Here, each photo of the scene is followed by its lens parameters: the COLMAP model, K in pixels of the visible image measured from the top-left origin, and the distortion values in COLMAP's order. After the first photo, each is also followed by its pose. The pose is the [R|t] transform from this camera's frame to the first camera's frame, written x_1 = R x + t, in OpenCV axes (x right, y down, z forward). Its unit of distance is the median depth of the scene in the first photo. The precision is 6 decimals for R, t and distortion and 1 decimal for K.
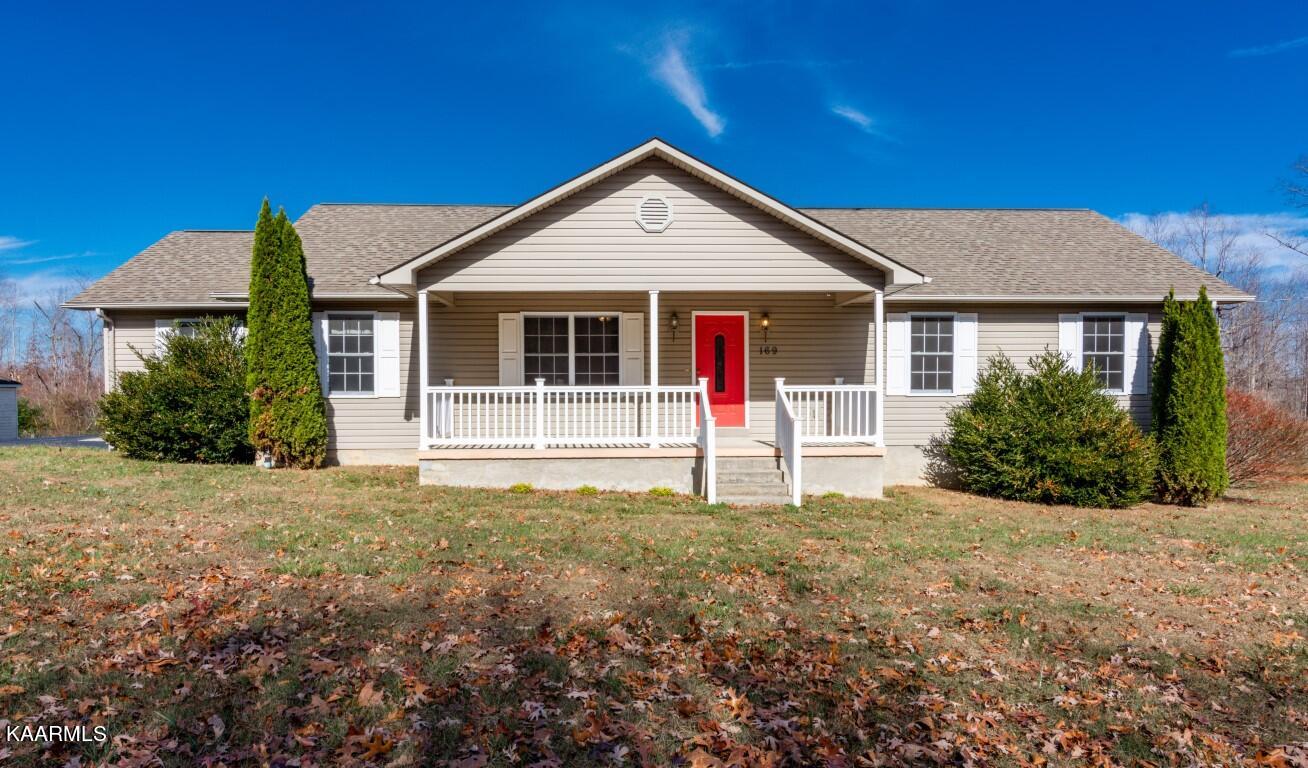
lens RADIAL K [[874.3, 0, 654.0], [0, 874.3, 384.0], [0, 0, 1]] dist [0.006197, 0.000083]
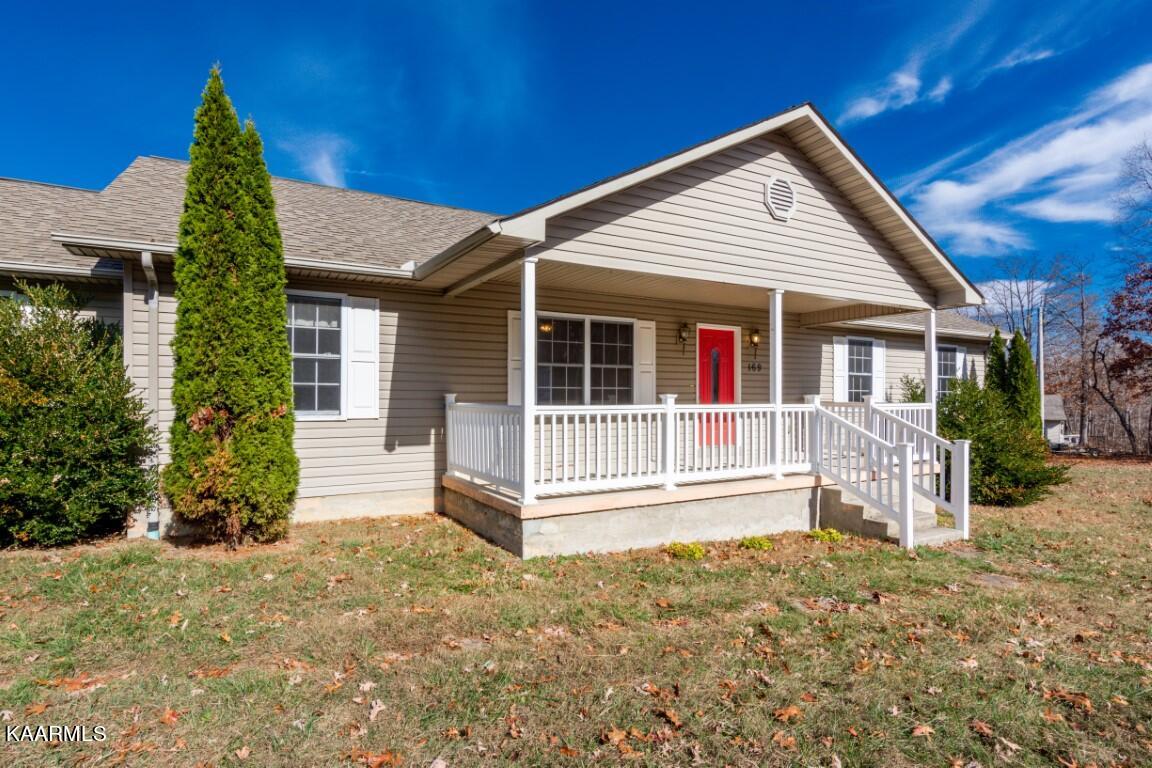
lens RADIAL K [[586.6, 0, 576.0], [0, 586.6, 384.0], [0, 0, 1]] dist [0.004015, 0.002080]
pose [[0.892070, 0.014751, 0.451657, -0.363309], [-0.005205, 0.999736, -0.022372, -0.002951], [-0.451868, 0.017606, 0.891911, 0.503820]]
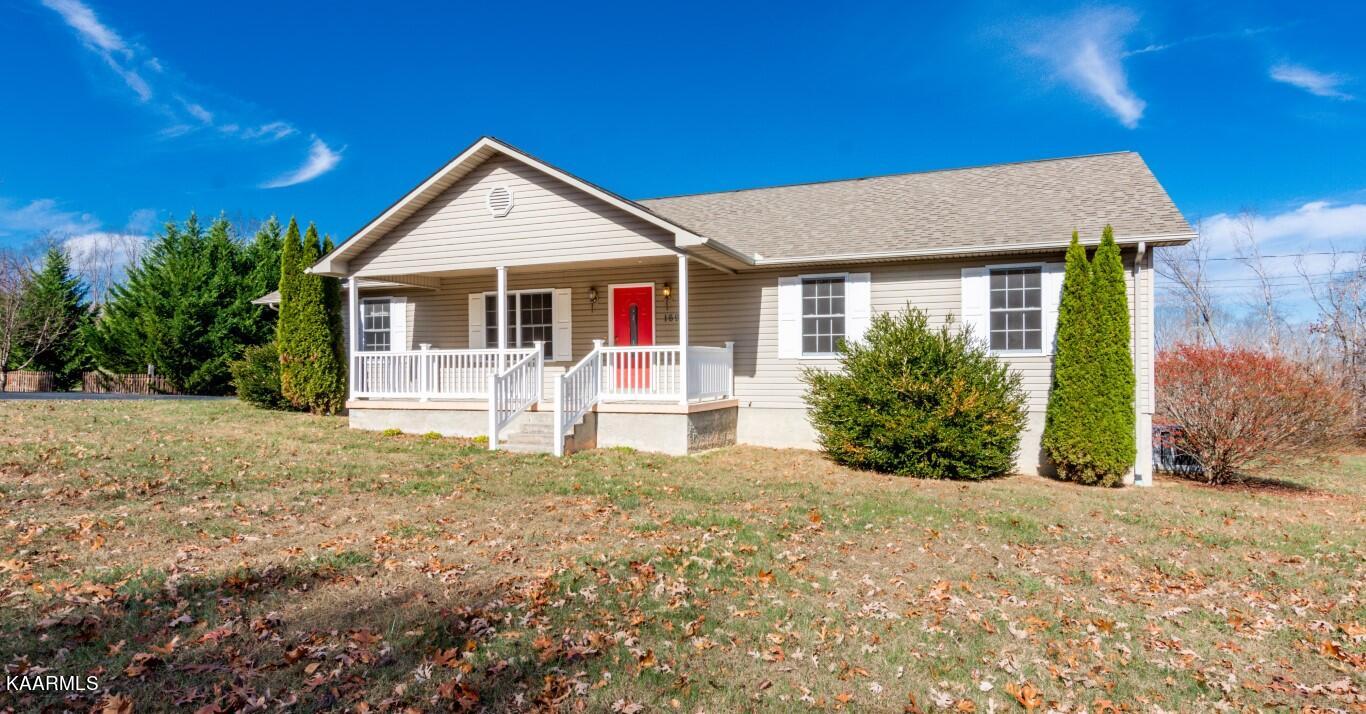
lens RADIAL K [[764.2, 0, 698.2], [0, 764.2, 356.4], [0, 0, 1]] dist [0.003442, 0.000121]
pose [[0.908763, -0.009961, -0.417194, 0.566075], [0.003446, 0.999860, -0.016367, 0.025483], [0.417299, 0.013436, 0.908670, 0.160086]]
